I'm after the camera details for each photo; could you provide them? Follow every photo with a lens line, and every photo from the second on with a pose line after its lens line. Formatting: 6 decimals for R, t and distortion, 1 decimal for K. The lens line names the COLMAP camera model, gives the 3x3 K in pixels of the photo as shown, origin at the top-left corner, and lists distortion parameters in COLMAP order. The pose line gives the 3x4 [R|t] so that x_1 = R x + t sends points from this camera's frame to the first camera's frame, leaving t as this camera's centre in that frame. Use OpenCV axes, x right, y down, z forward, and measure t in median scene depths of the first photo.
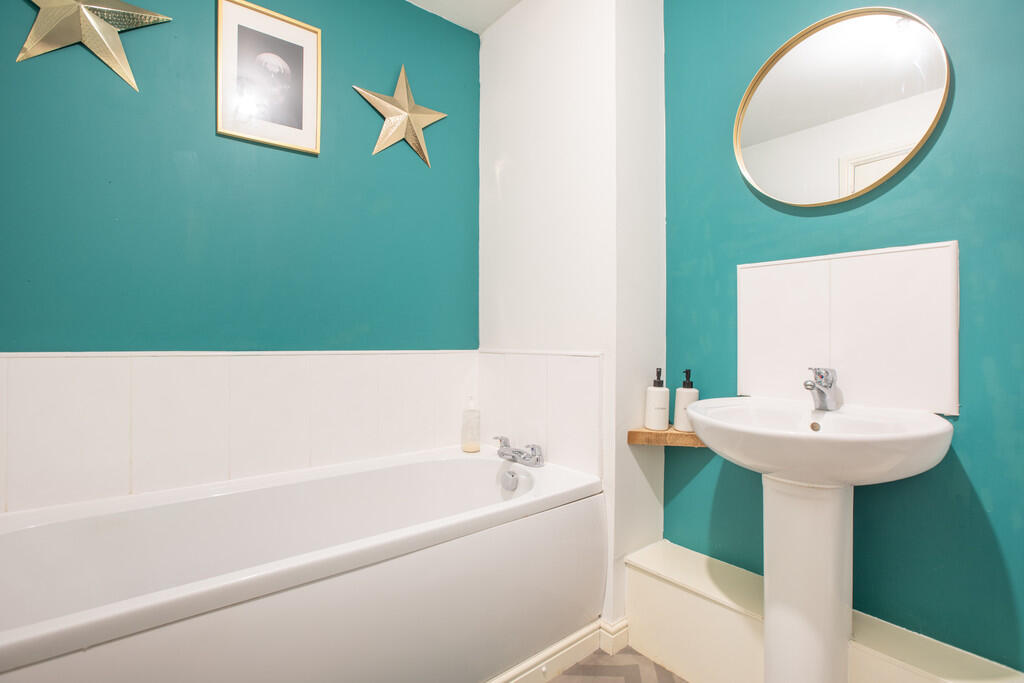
lens RADIAL K [[471.8, 0, 522.9], [0, 471.8, 343.3], [0, 0, 1]] dist [-0.026060, 0.007379]
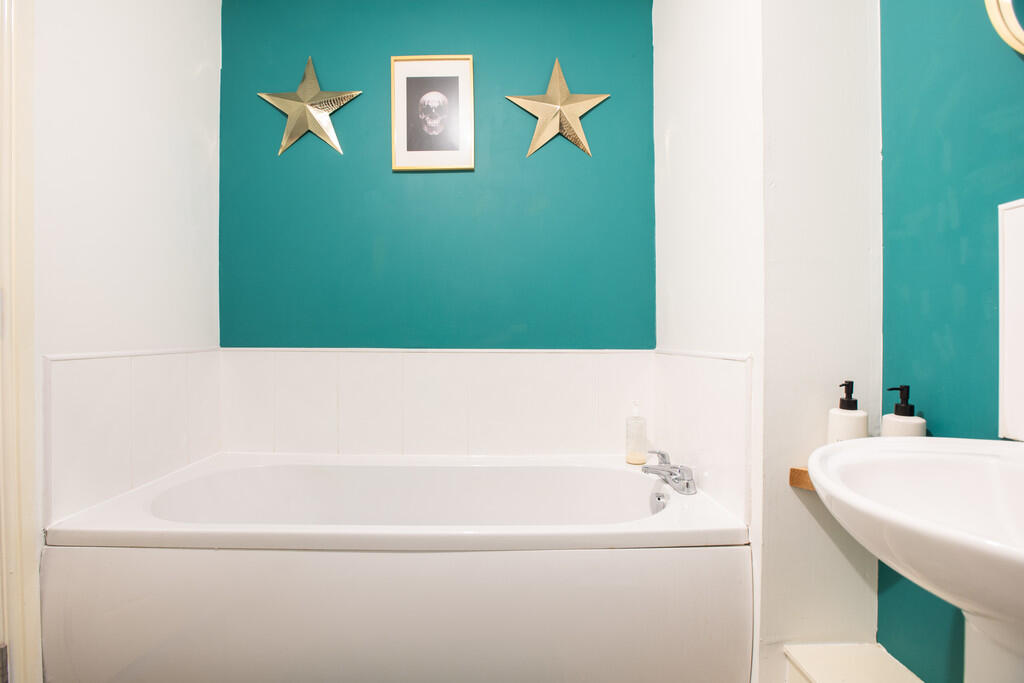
lens RADIAL K [[471.8, 0, 513.5], [0, 471.8, 339.8], [0, 0, 1]] dist [-0.026060, 0.007379]
pose [[0.787188, 0.001351, -0.616712, 0.311659], [-0.001148, 0.999999, 0.000725, -0.004687], [0.616712, 0.000138, 0.787188, 0.187457]]
